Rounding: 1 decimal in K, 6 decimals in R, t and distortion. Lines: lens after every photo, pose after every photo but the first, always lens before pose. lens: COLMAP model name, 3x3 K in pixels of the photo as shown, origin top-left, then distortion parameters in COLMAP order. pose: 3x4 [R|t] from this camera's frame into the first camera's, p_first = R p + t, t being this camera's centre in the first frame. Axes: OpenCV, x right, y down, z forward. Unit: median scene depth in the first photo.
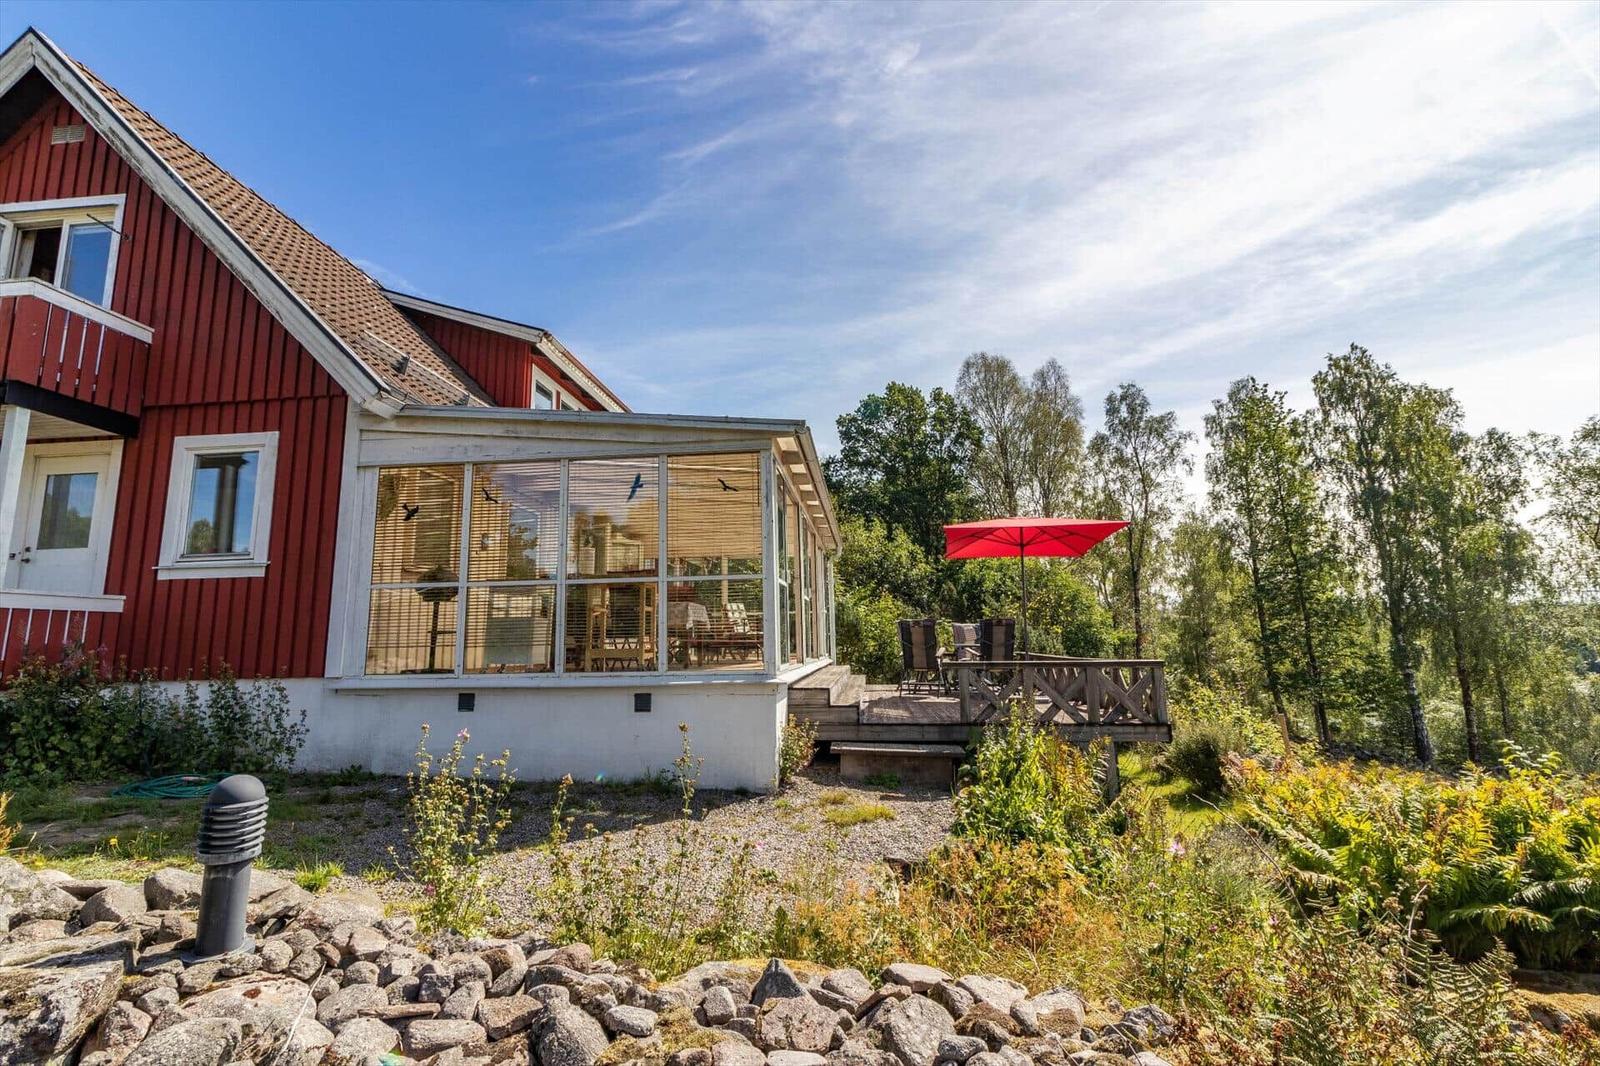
lens RADIAL K [[690.8, 0, 800.0], [0, 690.8, 533.0], [0, 0, 1]] dist [-0.002365, -0.000302]
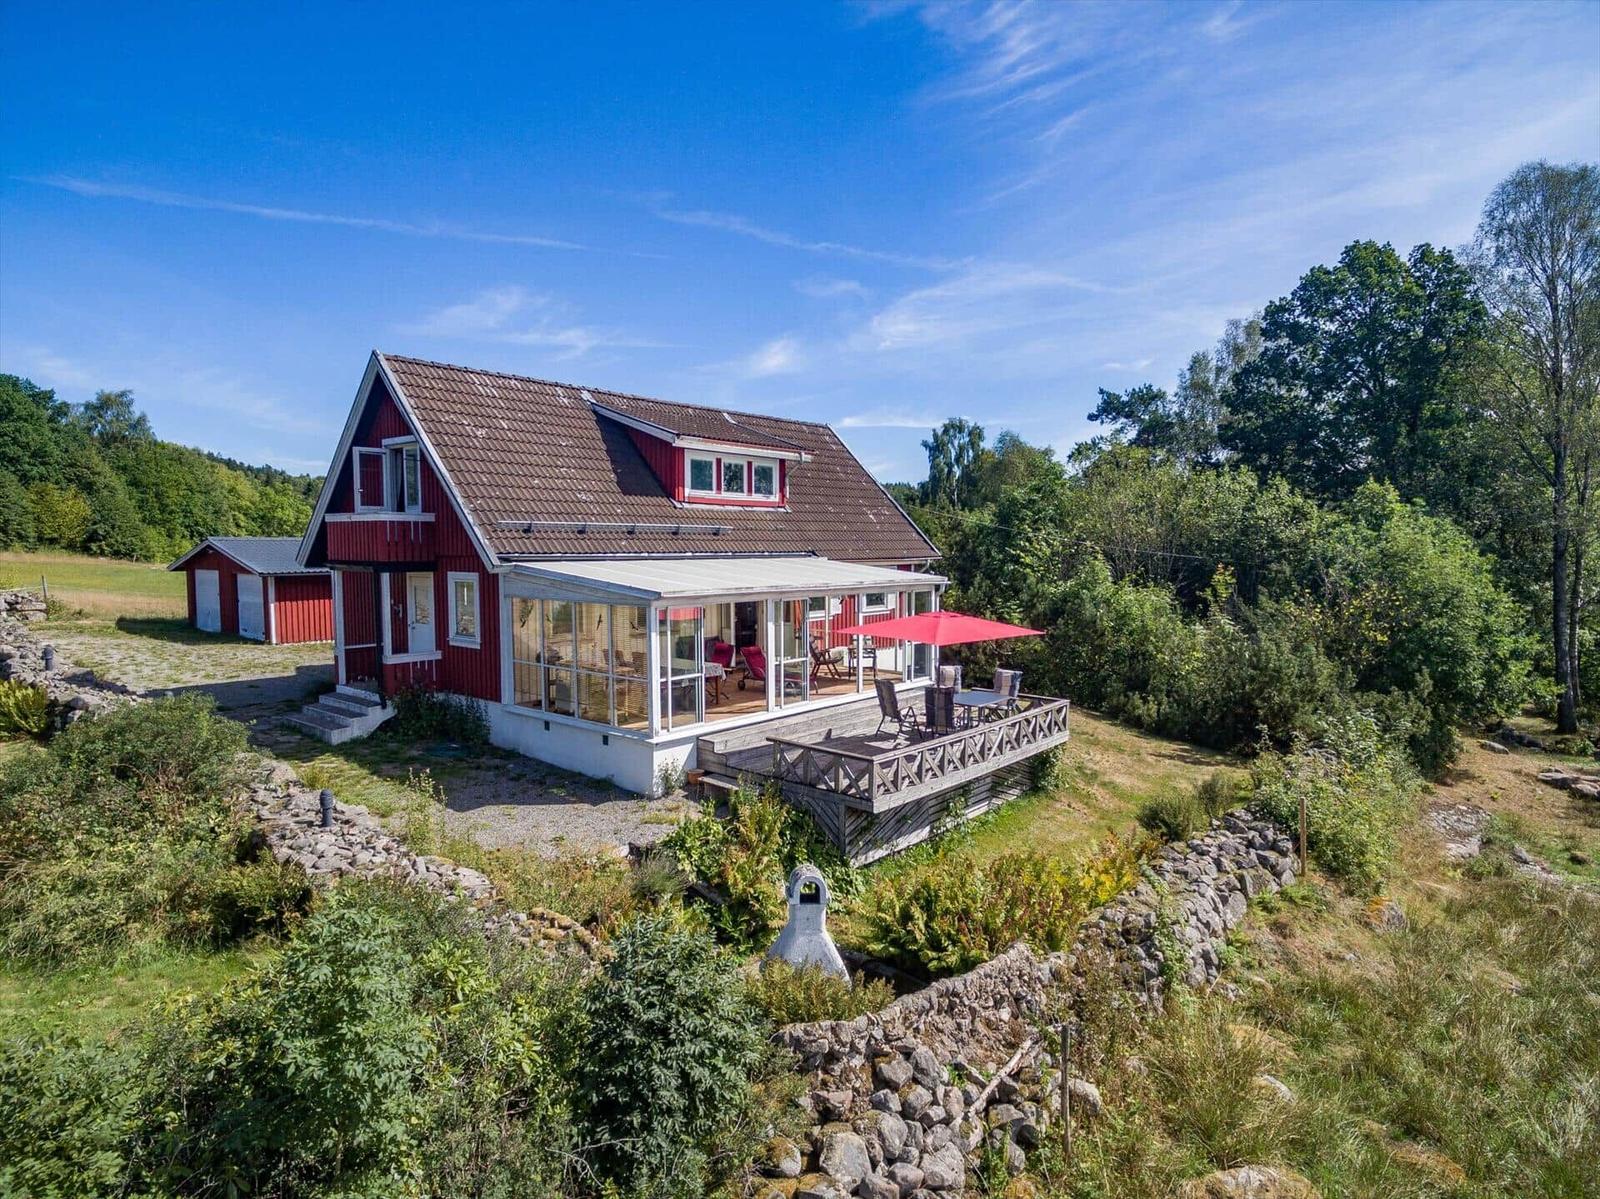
lens RADIAL K [[923.6, 0, 807.9], [0, 923.6, 604.3], [0, 0, 1]] dist [-0.077457, -0.000012]
pose [[0.820509, 0.062304, -0.568228, 1.213227], [0.064208, 0.977707, 0.199917, -0.429497], [0.568016, -0.200519, 0.798217, -0.447435]]
